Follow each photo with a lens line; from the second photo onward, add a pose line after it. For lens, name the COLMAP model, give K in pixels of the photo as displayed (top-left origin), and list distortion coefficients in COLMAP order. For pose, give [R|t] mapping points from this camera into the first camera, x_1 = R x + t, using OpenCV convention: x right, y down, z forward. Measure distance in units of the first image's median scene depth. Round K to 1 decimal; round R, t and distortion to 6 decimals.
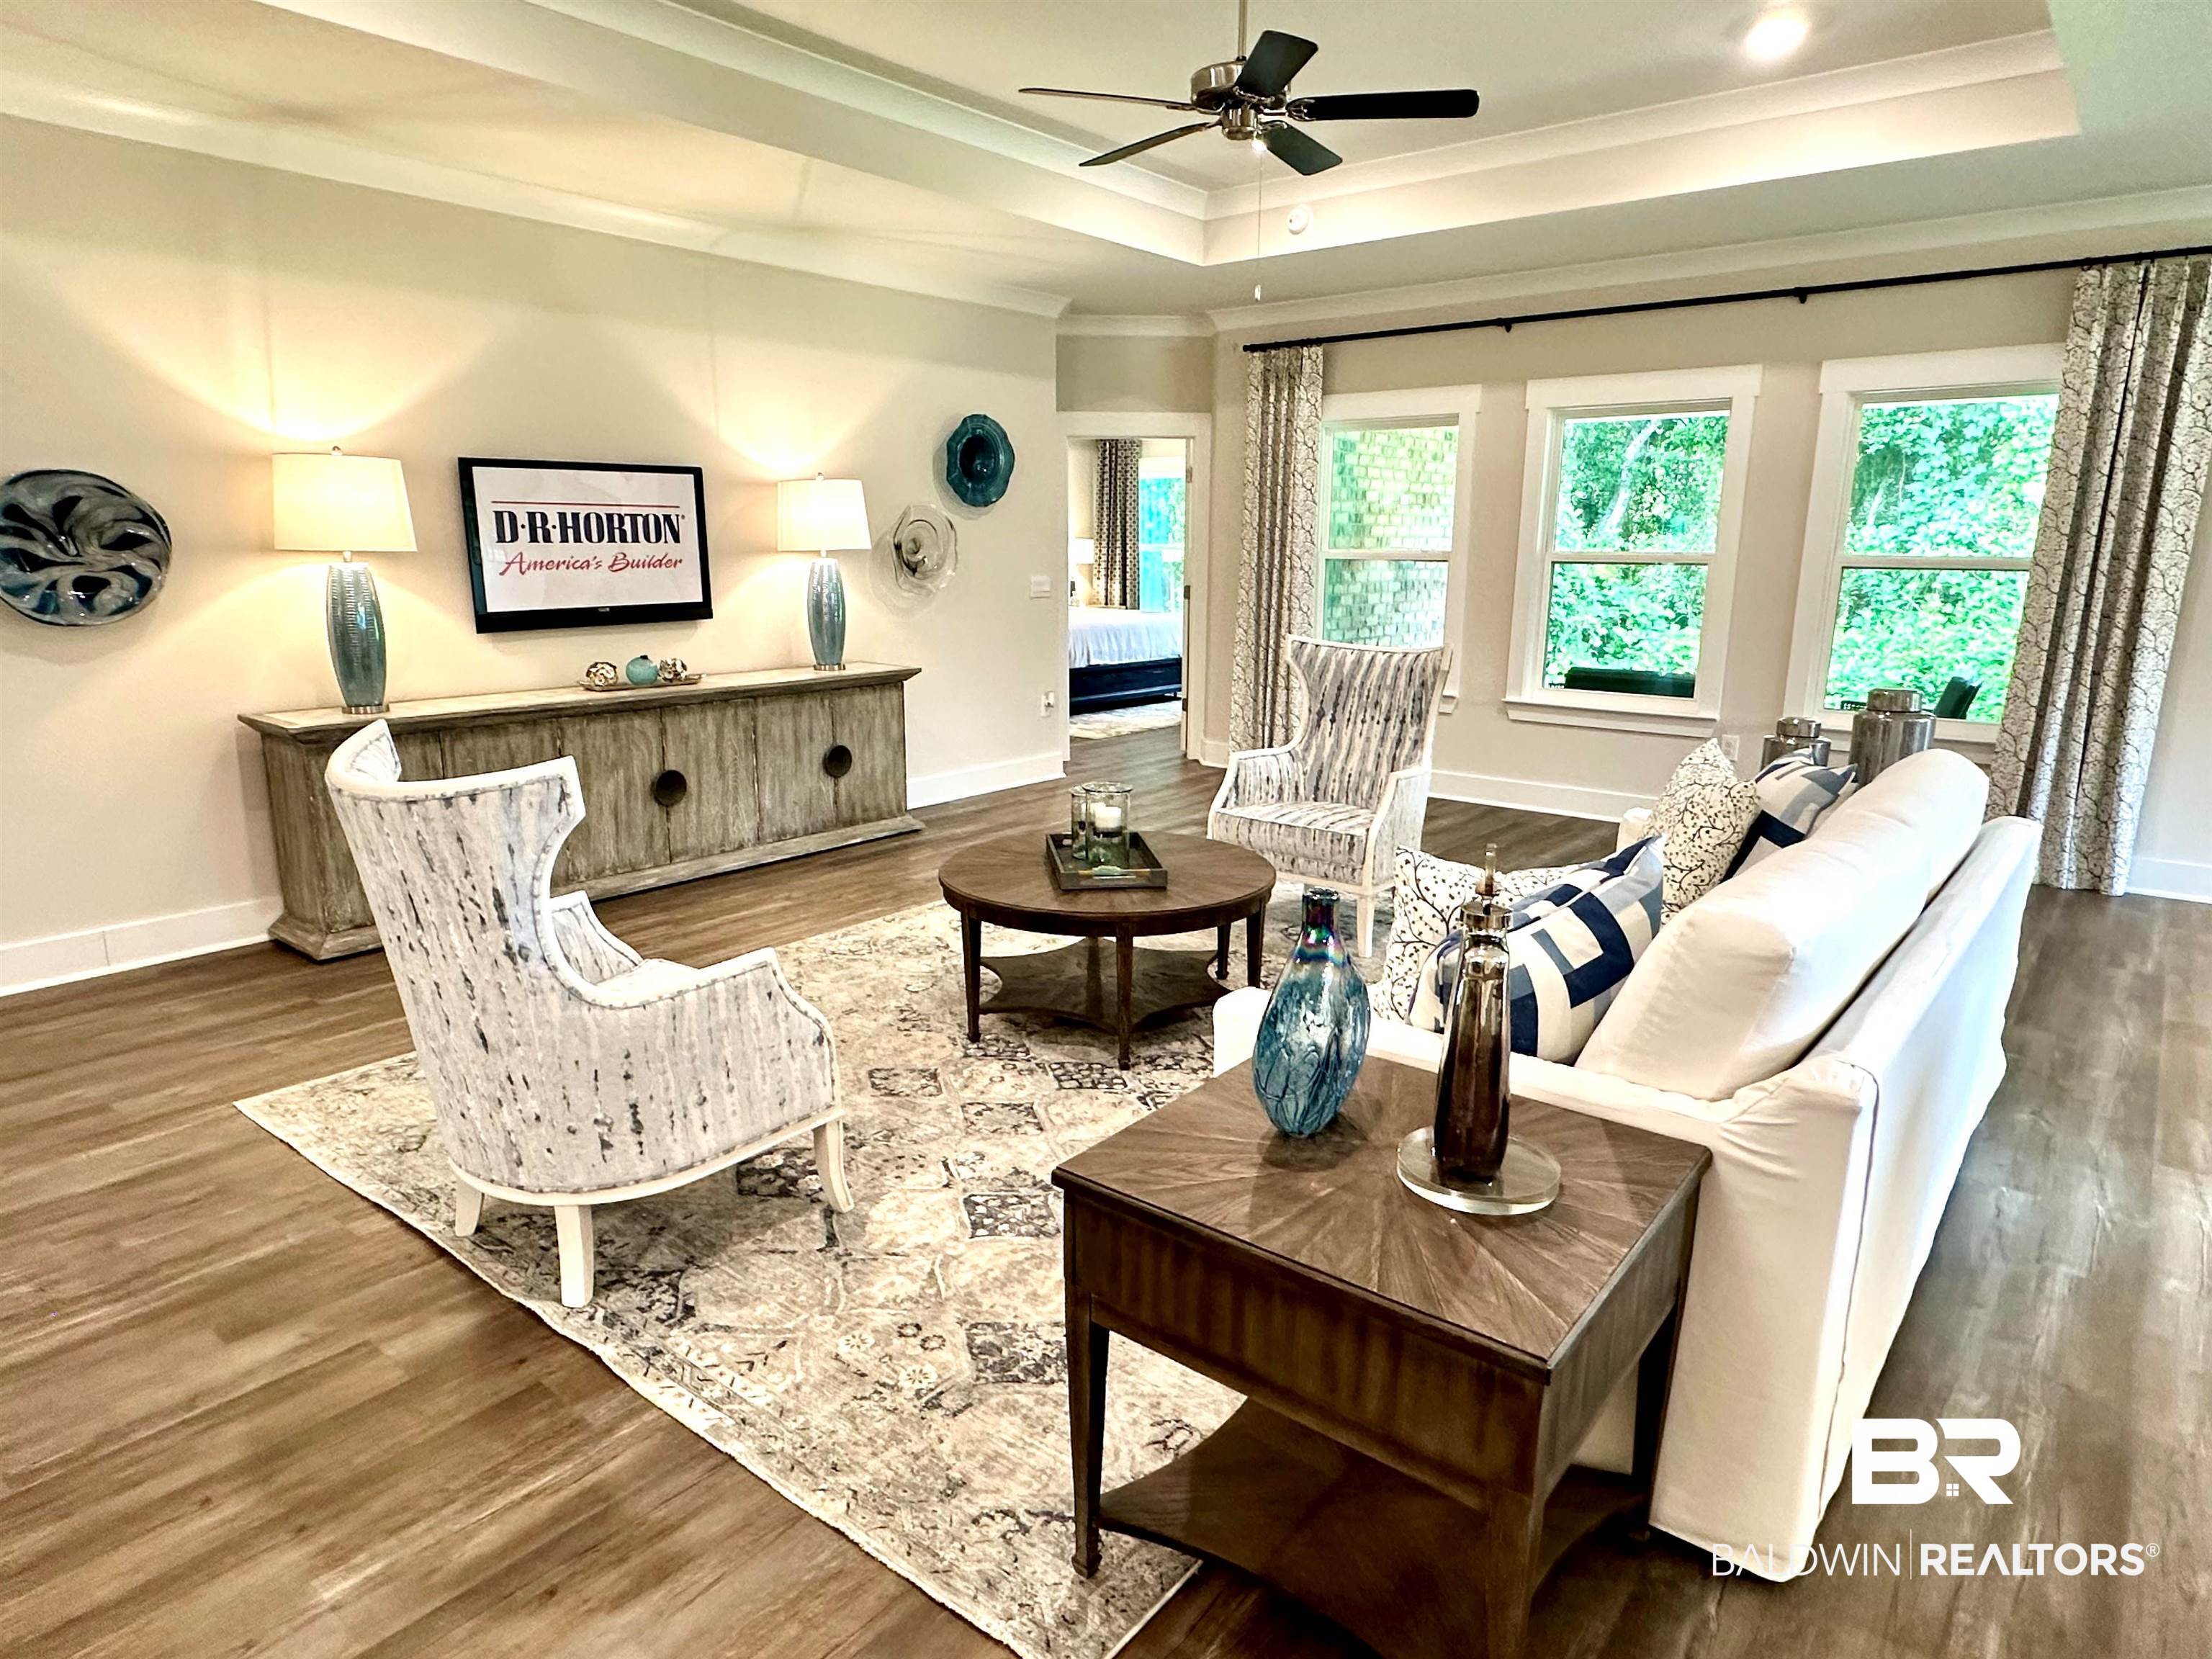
lens RADIAL K [[1297.1, 0, 1114.0], [0, 1297.1, 837.9], [0, 0, 1]] dist [0.001588, 0.000018]
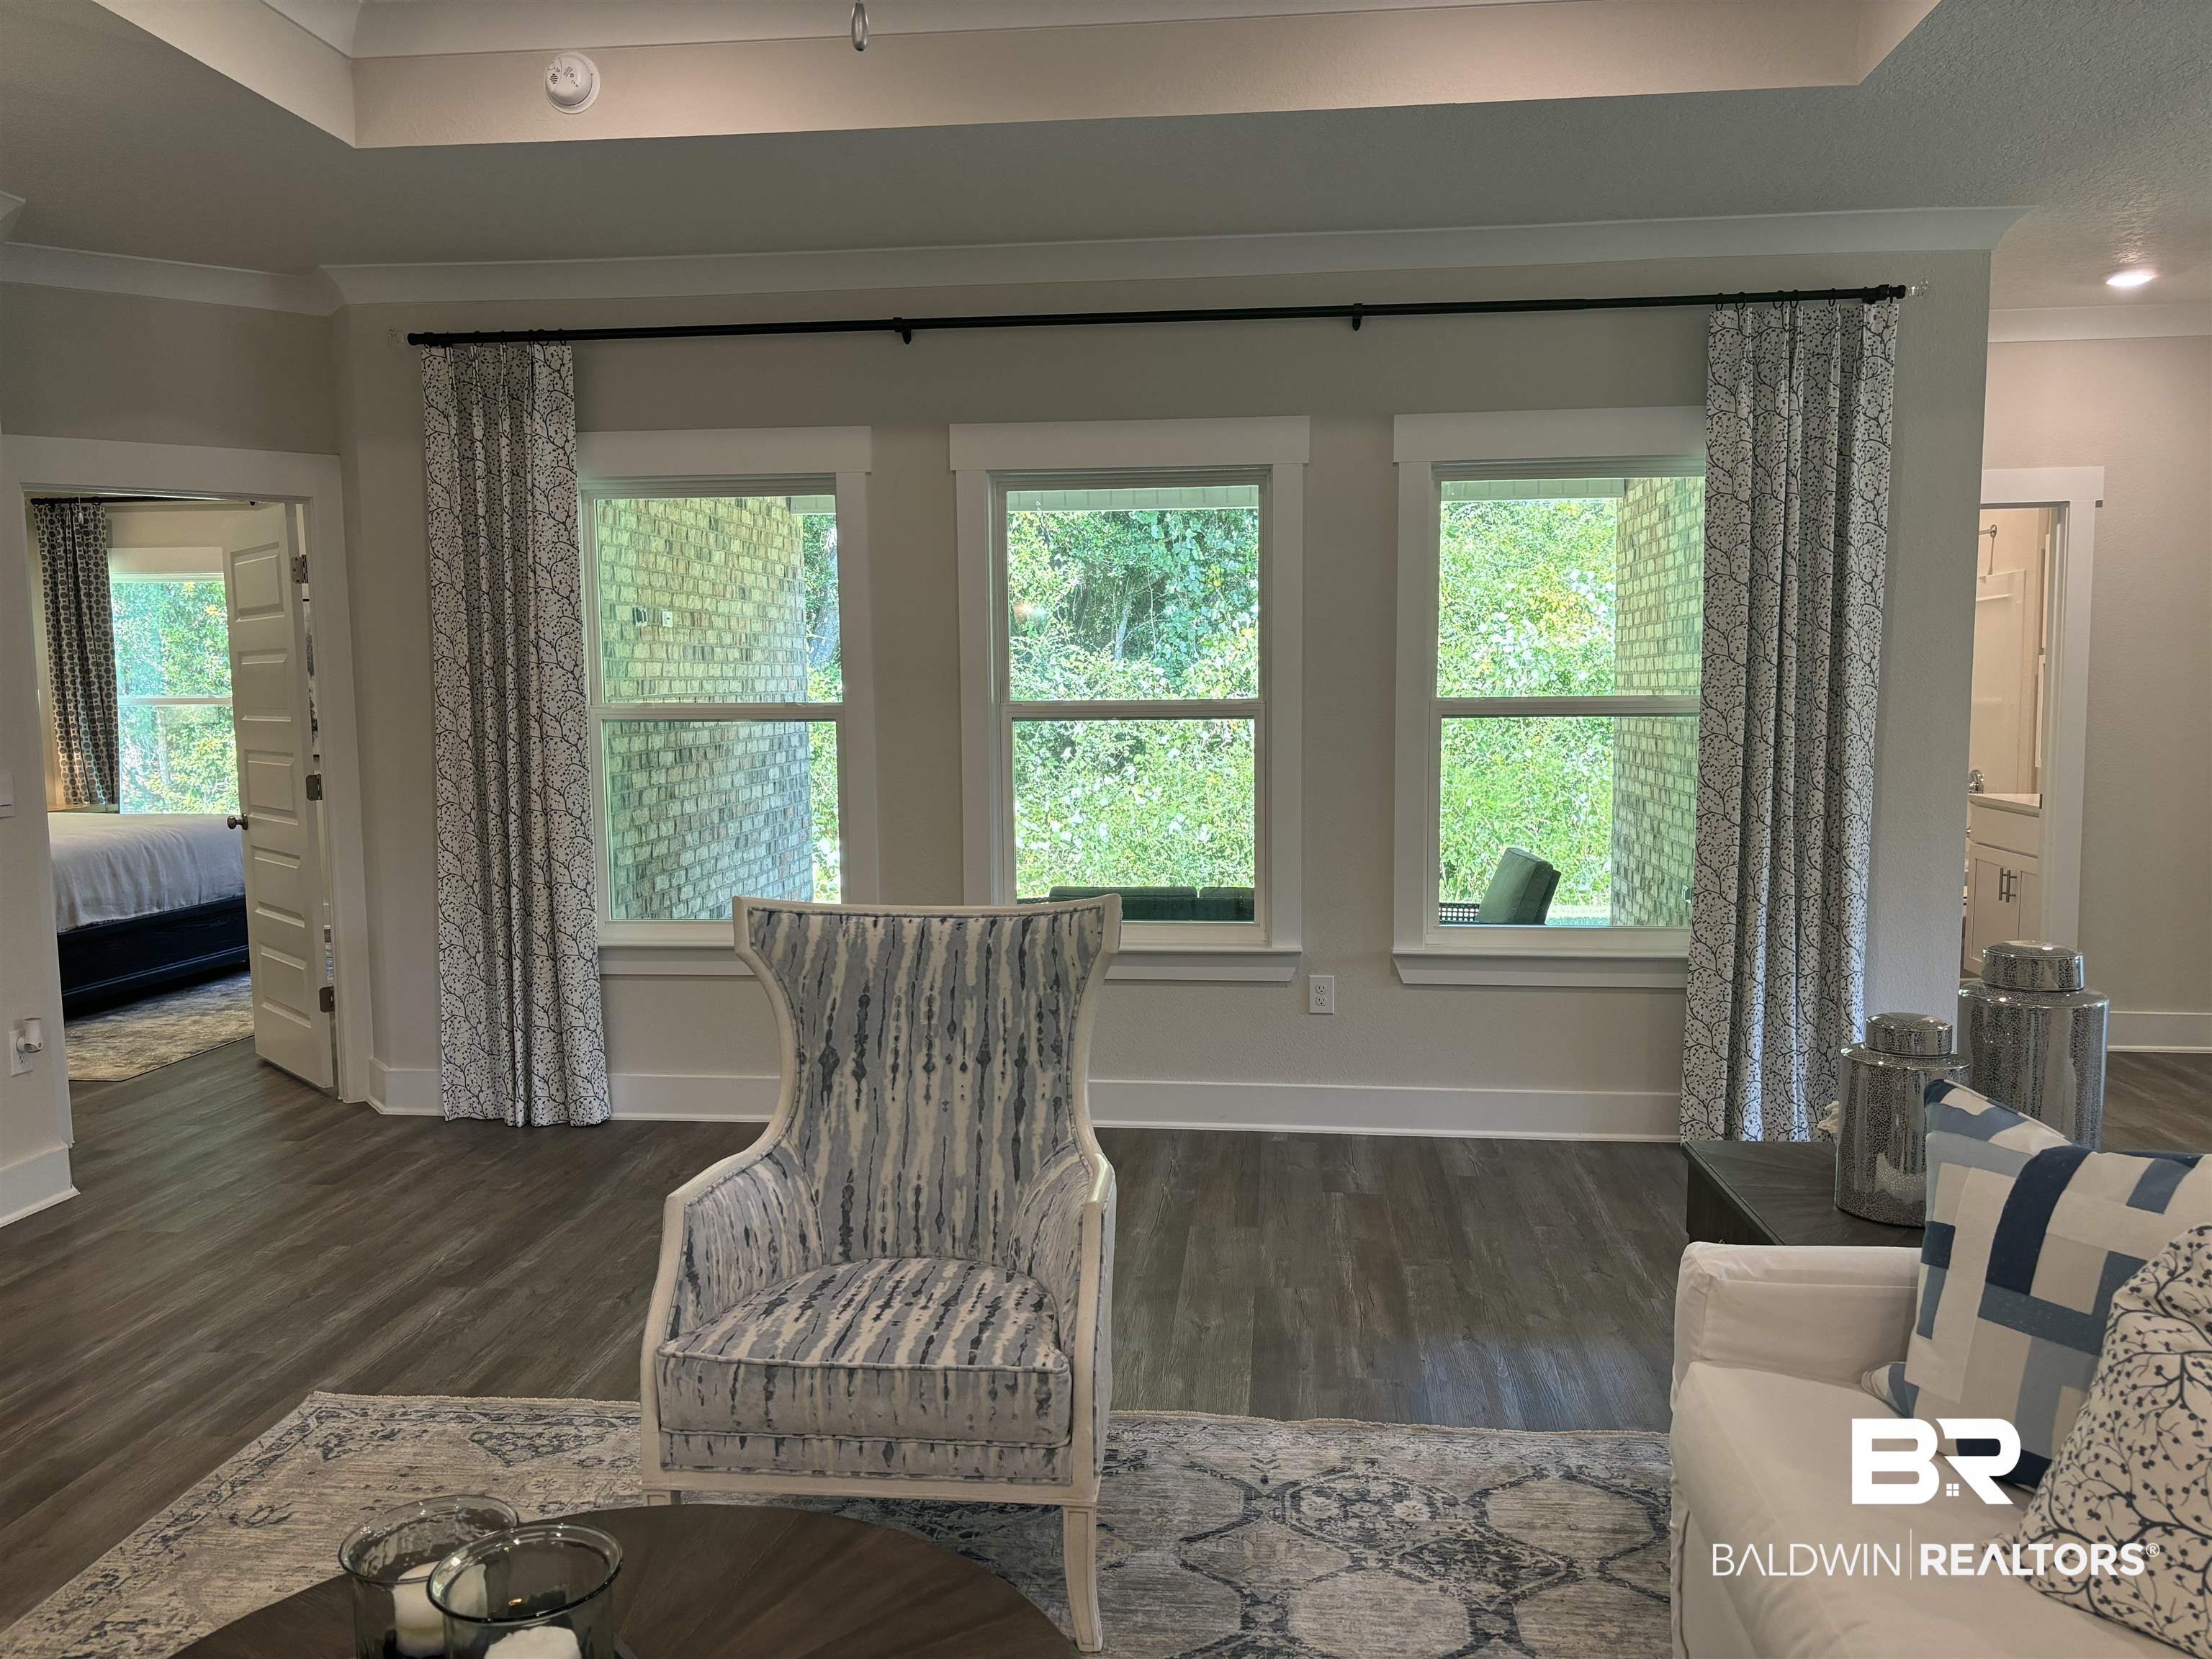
lens RADIAL K [[1666.6, 0, 1101.5], [0, 1666.6, 846.5], [0, 0, 1]] dist [0.047549, -0.057970]
pose [[0.838377, -0.067586, 0.540884, -0.069476], [0.135071, 0.987095, -0.086020, -0.100000], [-0.528090, 0.145175, 0.836687, 0.415380]]
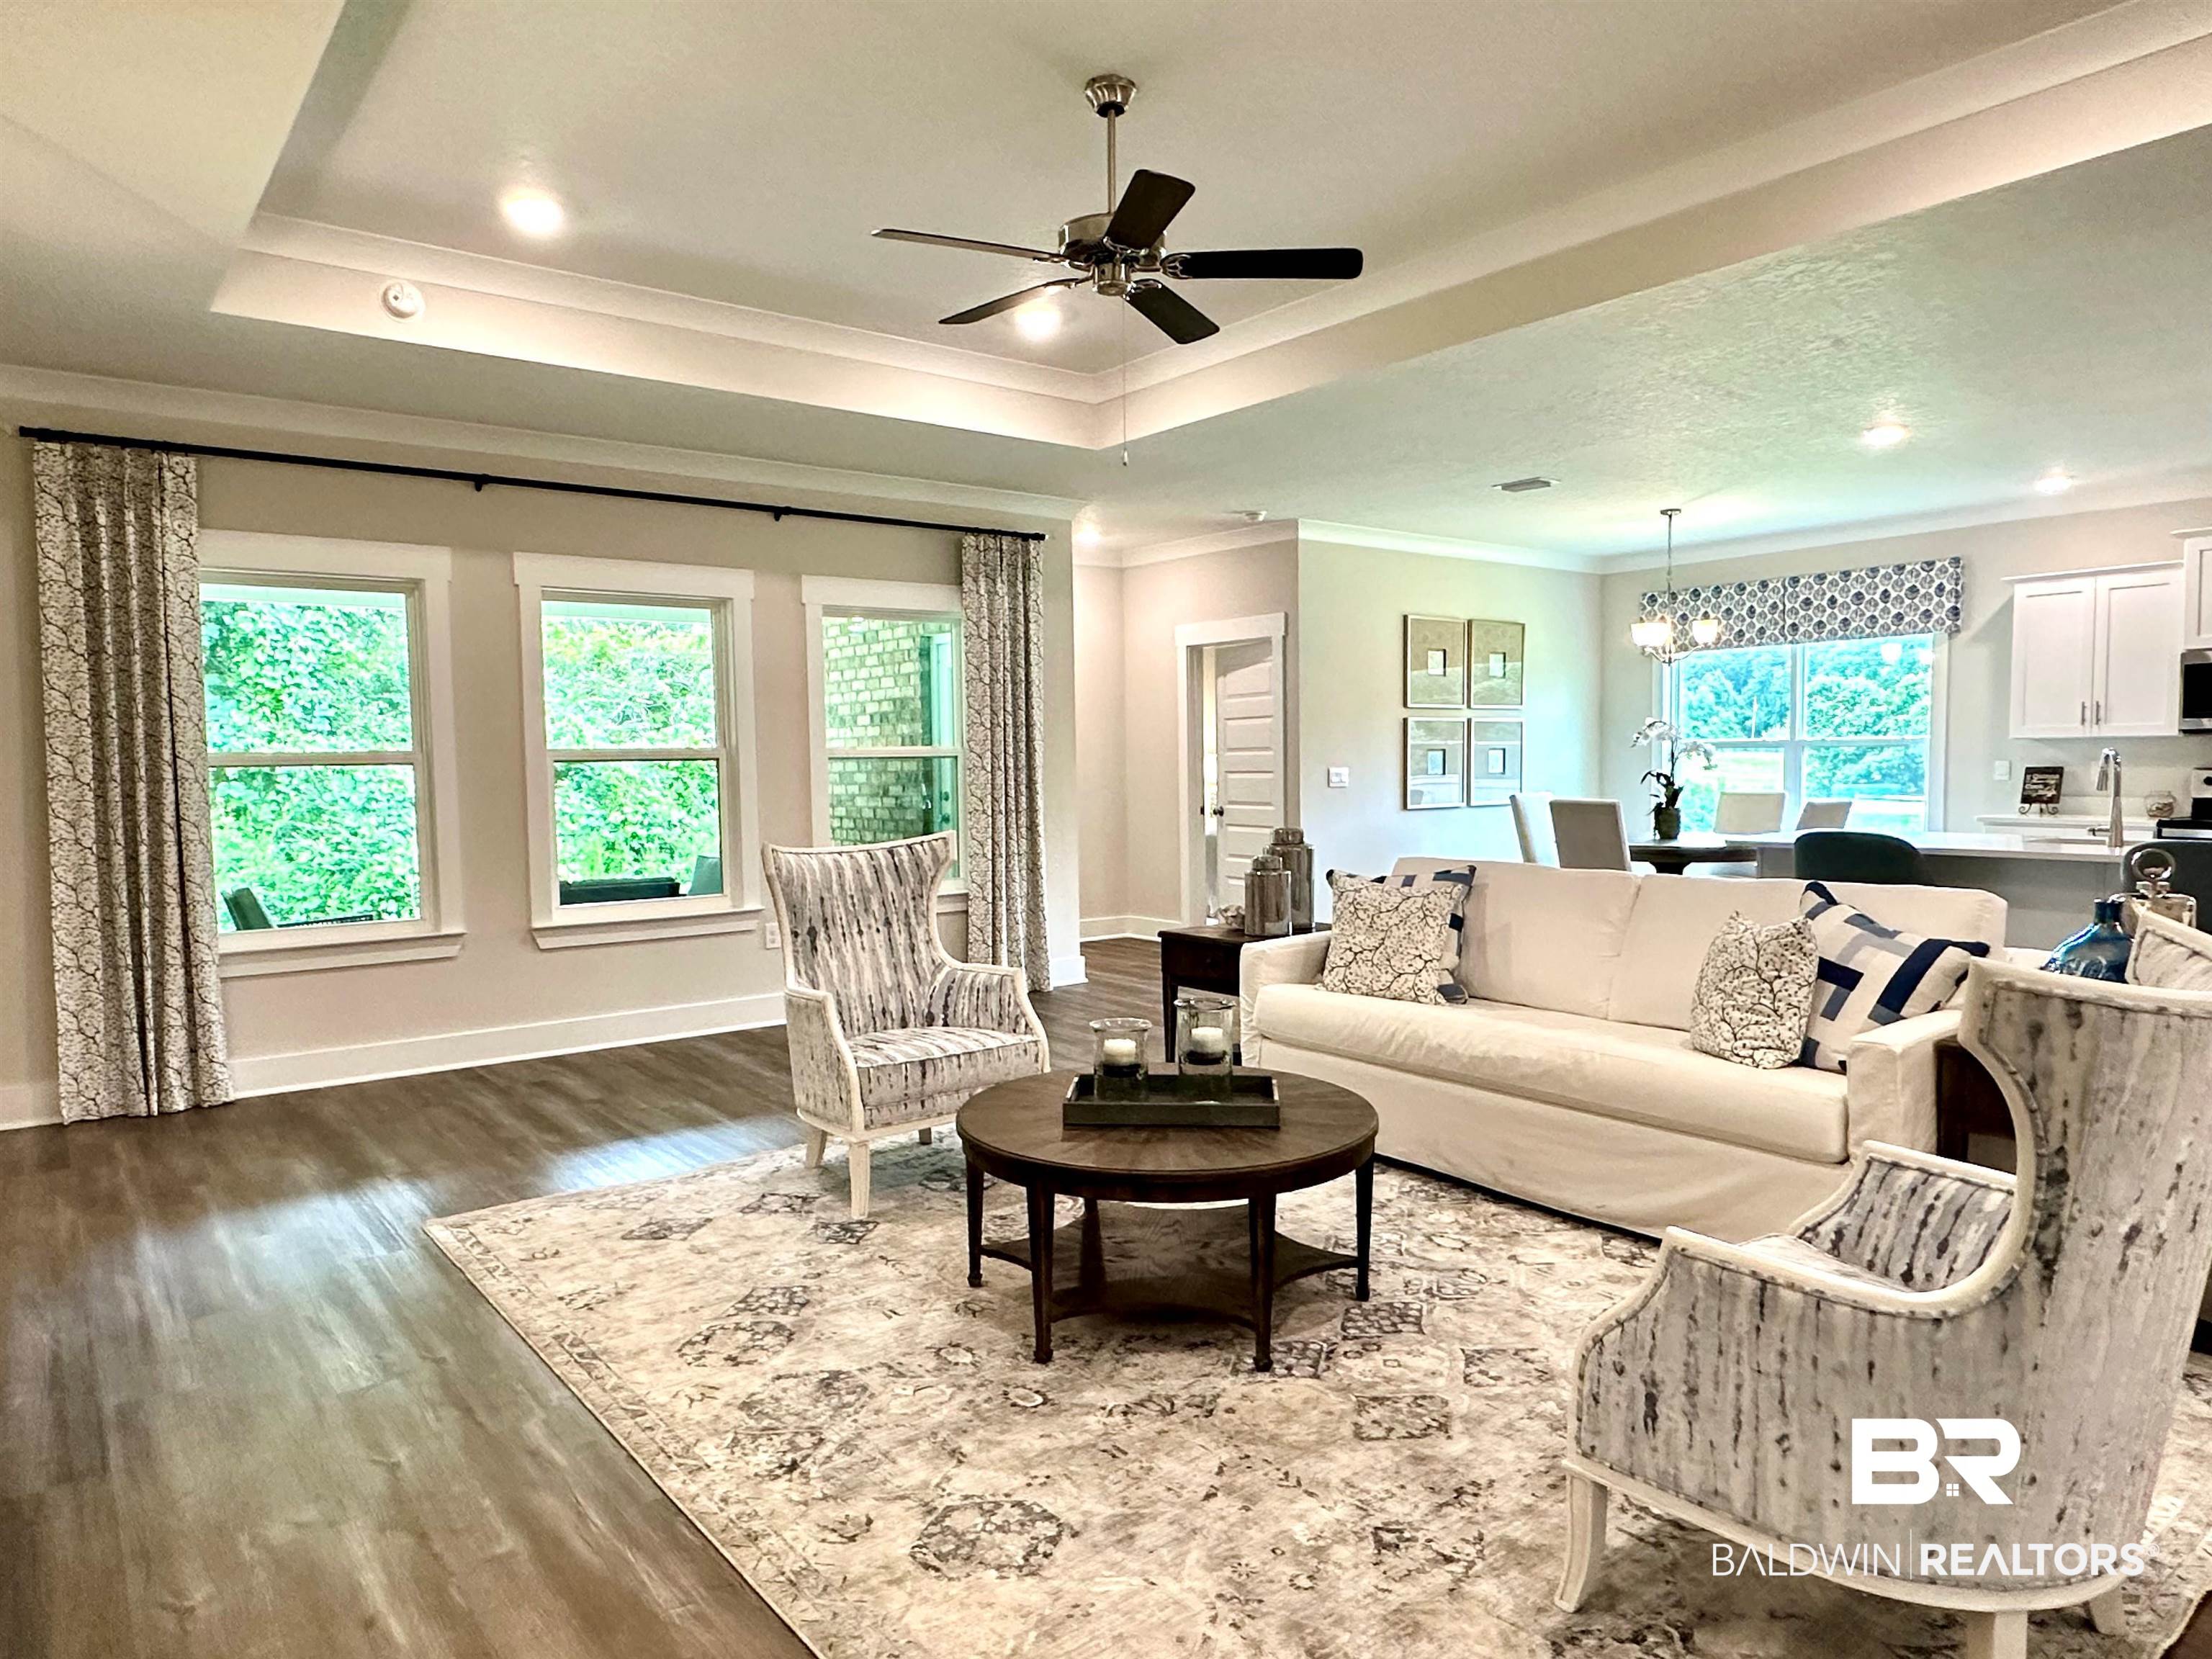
lens RADIAL K [[1390.7, 0, 1091.1], [0, 1390.7, 843.8], [0, 0, 1]] dist [-0.004060, 0.001658]
pose [[0.229963, -0.071775, 0.970549, -0.601280], [0.231352, 0.972720, 0.017119, -0.117066], [-0.945301, 0.220601, 0.240294, 0.574325]]
